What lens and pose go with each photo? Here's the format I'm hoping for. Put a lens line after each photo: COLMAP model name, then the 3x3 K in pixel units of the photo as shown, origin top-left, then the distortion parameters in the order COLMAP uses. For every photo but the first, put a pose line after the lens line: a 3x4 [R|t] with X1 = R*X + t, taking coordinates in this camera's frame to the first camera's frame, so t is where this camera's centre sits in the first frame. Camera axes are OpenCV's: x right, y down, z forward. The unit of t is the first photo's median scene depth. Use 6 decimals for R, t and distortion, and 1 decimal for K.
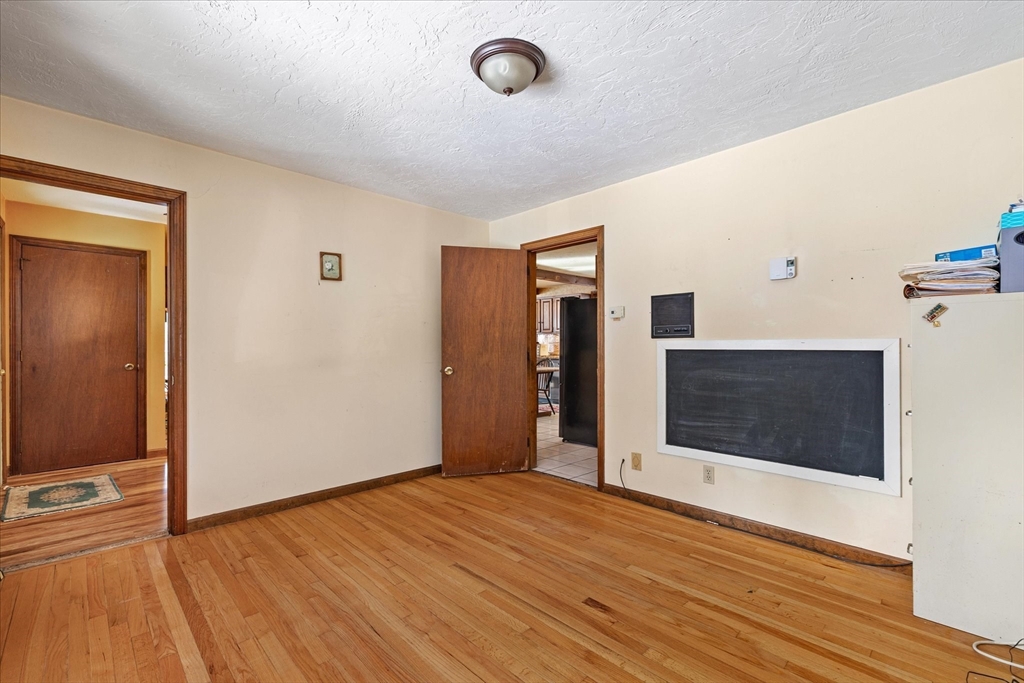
lens RADIAL K [[443.5, 0, 512.8], [0, 443.5, 345.7], [0, 0, 1]] dist [0.002749, 0.000775]
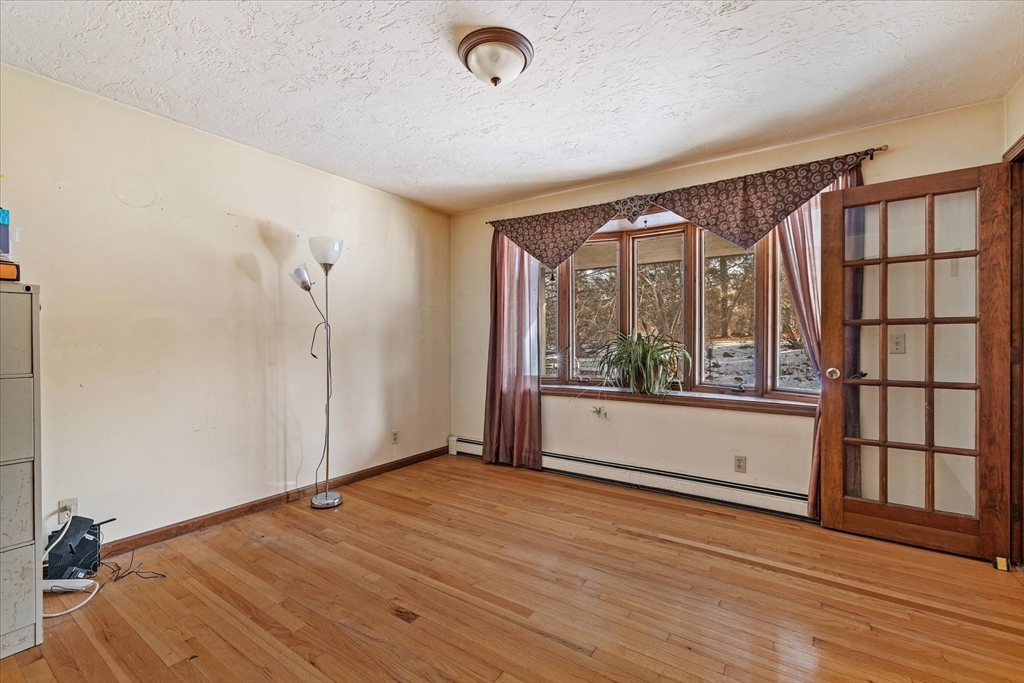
lens RADIAL K [[443.5, 0, 511.2], [0, 443.5, 342.7], [0, 0, 1]] dist [0.002749, 0.000775]
pose [[-0.981260, -0.000615, -0.192686, 0.148699], [-0.000348, 0.999999, -0.001420, 0.012376], [0.192686, -0.001327, -0.981259, 1.957676]]
